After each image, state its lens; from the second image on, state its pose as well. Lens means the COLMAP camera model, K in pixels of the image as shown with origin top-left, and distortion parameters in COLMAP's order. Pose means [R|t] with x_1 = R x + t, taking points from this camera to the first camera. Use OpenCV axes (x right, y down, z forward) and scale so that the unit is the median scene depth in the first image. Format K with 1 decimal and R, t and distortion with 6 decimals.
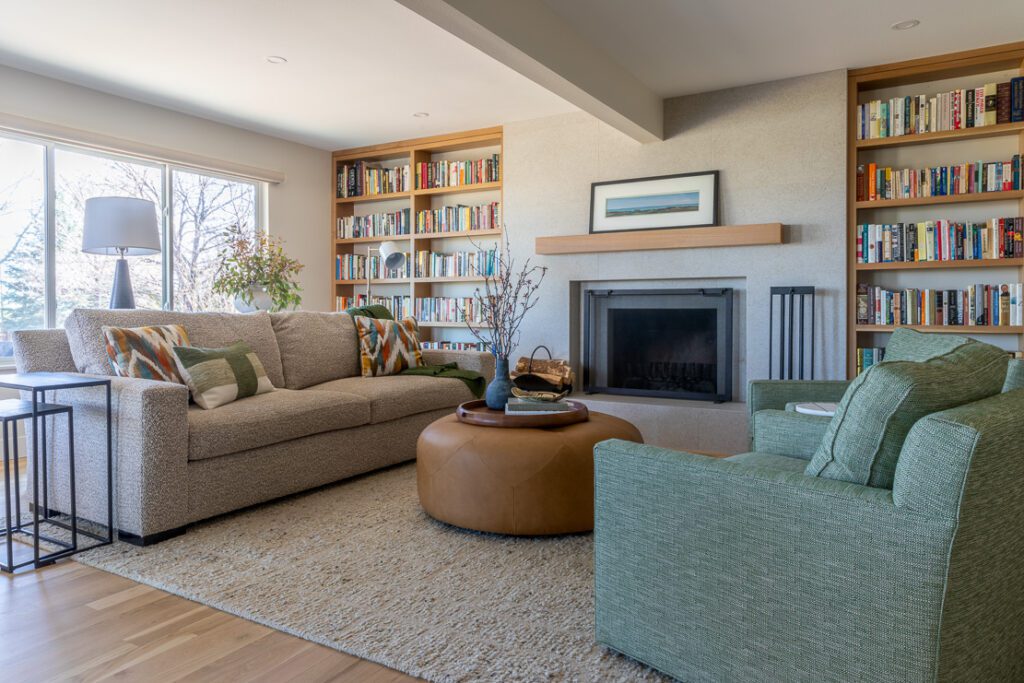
lens RADIAL K [[724.2, 0, 494.9], [0, 724.2, 345.2], [0, 0, 1]] dist [0.002463, 0.003574]
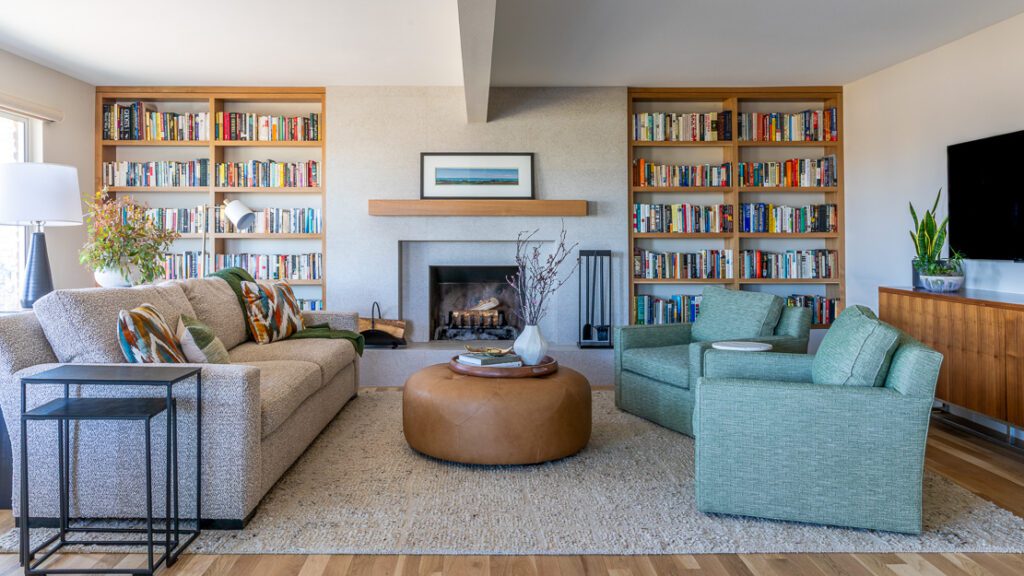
lens RADIAL K [[759.1, 0, 512.0], [0, 759.1, 288.0], [0, 0, 1]] dist [-0.010692, -0.001716]
pose [[0.839963, -0.030334, 0.541795, -0.446976], [0.024656, 0.999539, 0.017737, -0.041303], [-0.542083, -0.001540, 0.840323, -0.051661]]
